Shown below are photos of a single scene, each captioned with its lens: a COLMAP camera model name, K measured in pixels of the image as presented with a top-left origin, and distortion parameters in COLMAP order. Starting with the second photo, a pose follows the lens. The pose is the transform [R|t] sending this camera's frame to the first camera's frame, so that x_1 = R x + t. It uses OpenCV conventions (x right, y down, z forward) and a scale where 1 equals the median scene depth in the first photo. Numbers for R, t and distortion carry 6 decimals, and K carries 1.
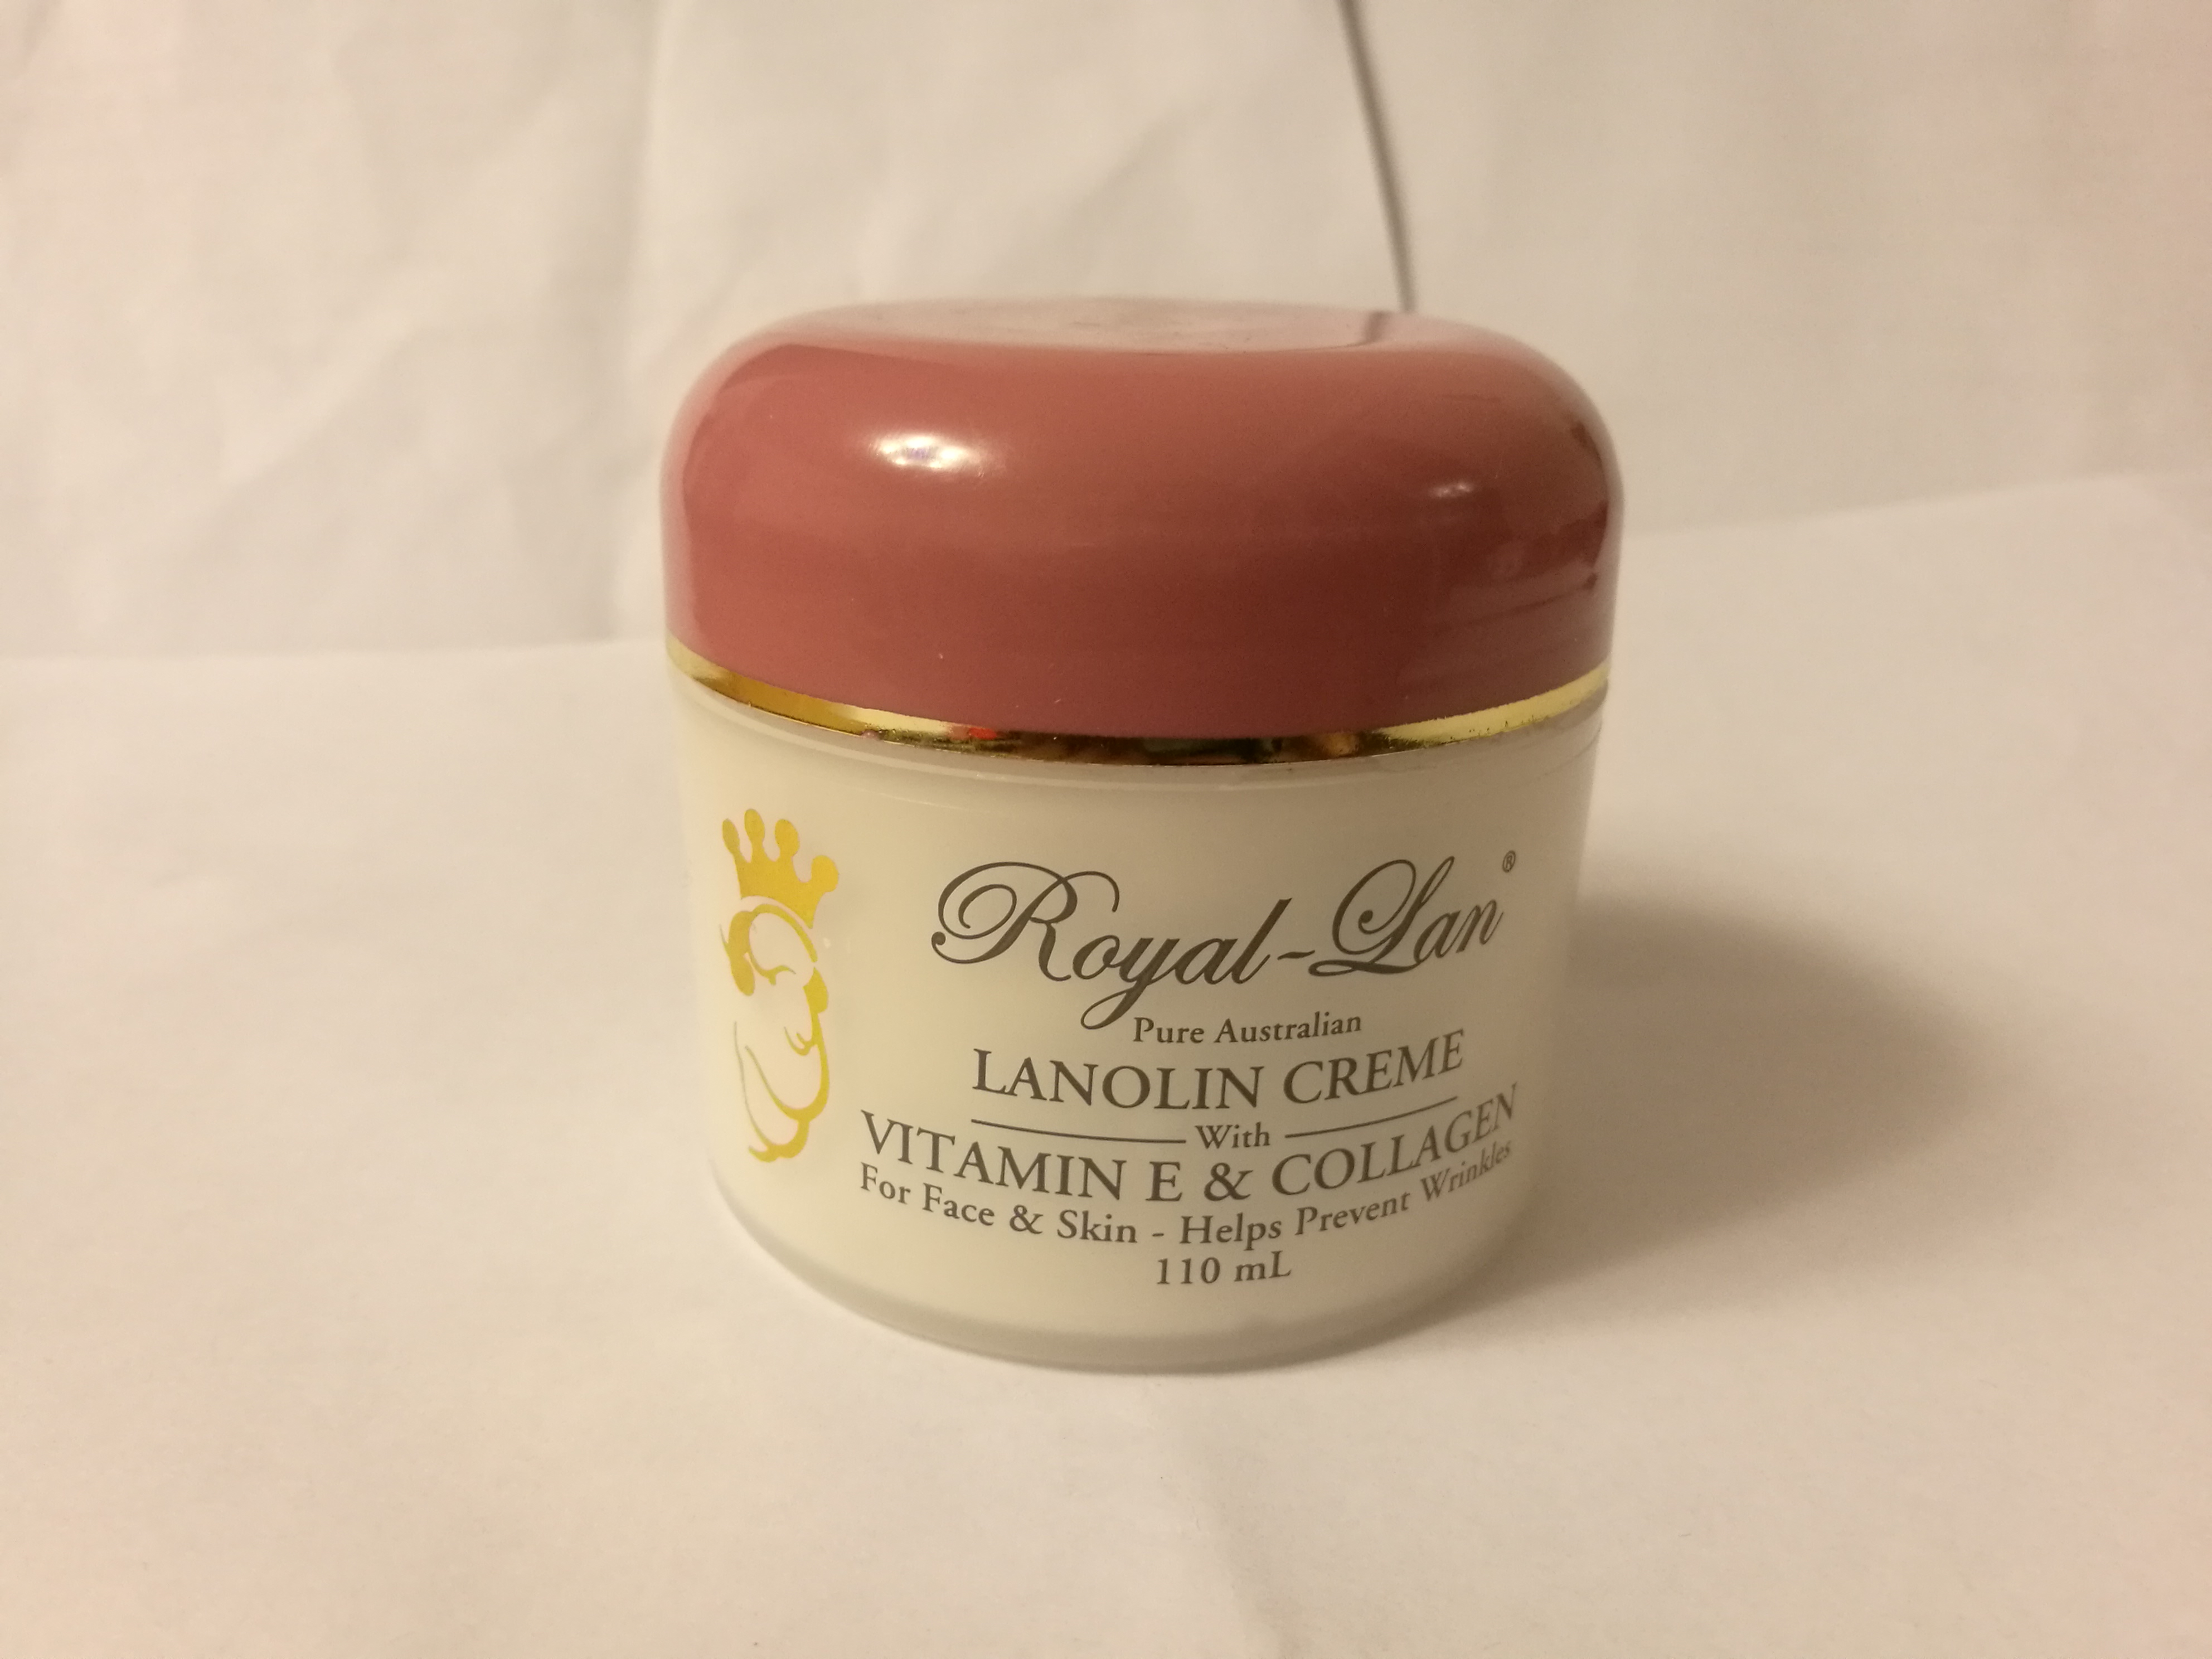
lens RADIAL K [[1820.7, 0, 1118.1], [0, 1820.7, 848.0], [0, 0, 1]] dist [-0.026776, 0.005444]
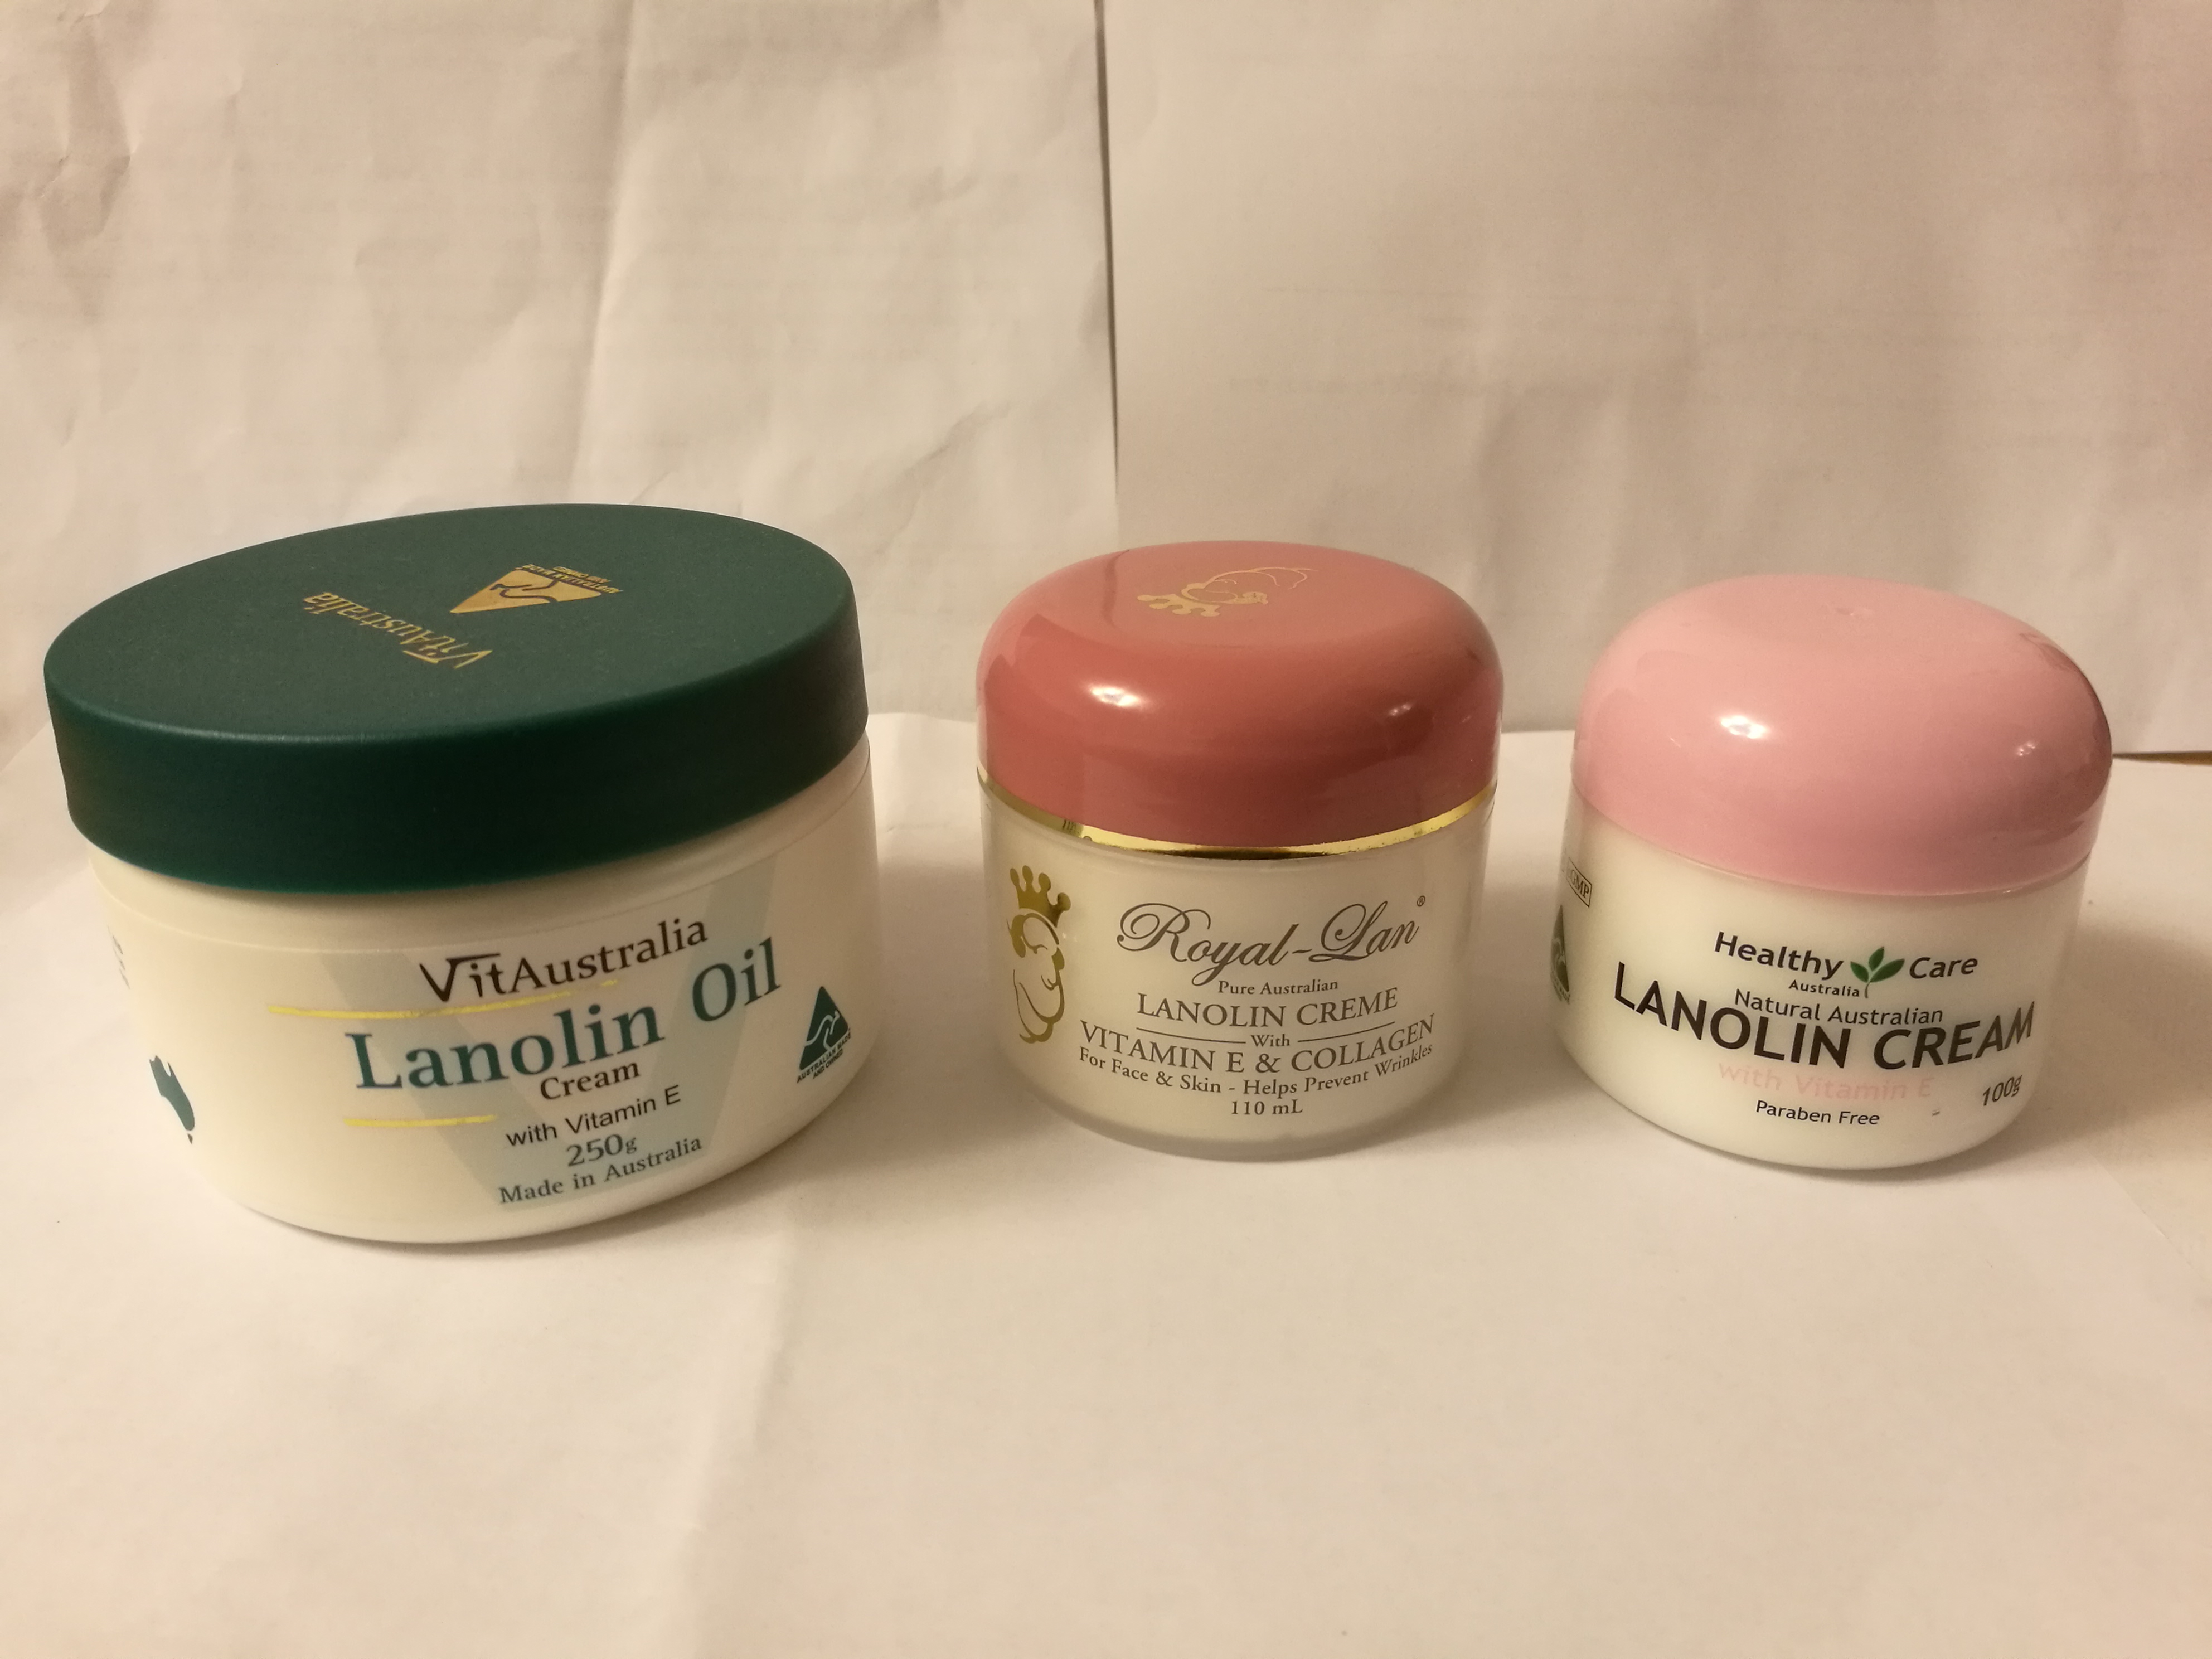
lens RADIAL K [[1820.7, 0, 1102.9], [0, 1820.7, 834.0], [0, 0, 1]] dist [-0.026776, 0.005444]
pose [[0.992680, 0.019040, -0.119266, 0.112116], [-0.008660, 0.996175, 0.086956, -0.226761], [0.120466, -0.085287, 0.989047, -0.917133]]
